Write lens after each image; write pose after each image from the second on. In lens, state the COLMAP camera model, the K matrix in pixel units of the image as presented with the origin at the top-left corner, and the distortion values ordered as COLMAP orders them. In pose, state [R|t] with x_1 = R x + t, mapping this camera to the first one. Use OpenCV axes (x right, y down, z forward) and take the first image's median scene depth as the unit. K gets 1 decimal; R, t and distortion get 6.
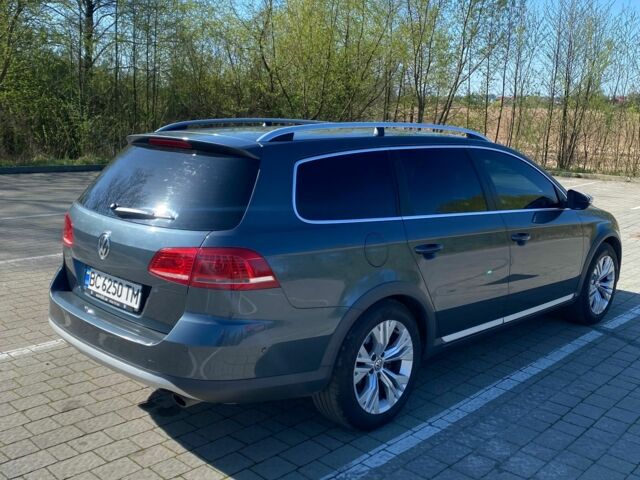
lens RADIAL K [[625.0, 0, 318.9], [0, 625.0, 242.9], [0, 0, 1]] dist [0.016075, 0.000000]
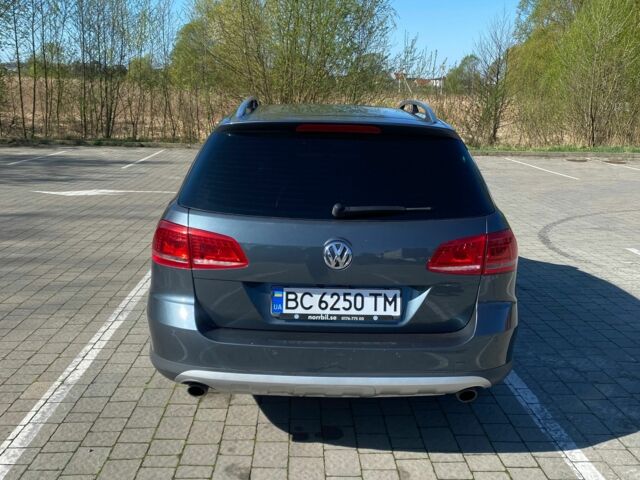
lens RADIAL K [[625.0, 0, 320.0], [0, 625.0, 236.2], [0, 0, 1]] dist [0.016075, 0.000000]
pose [[0.712080, -0.148969, 0.686112, -0.924515], [0.123621, 0.988566, 0.086339, -0.093080], [-0.691129, 0.023338, 0.722355, 0.419995]]
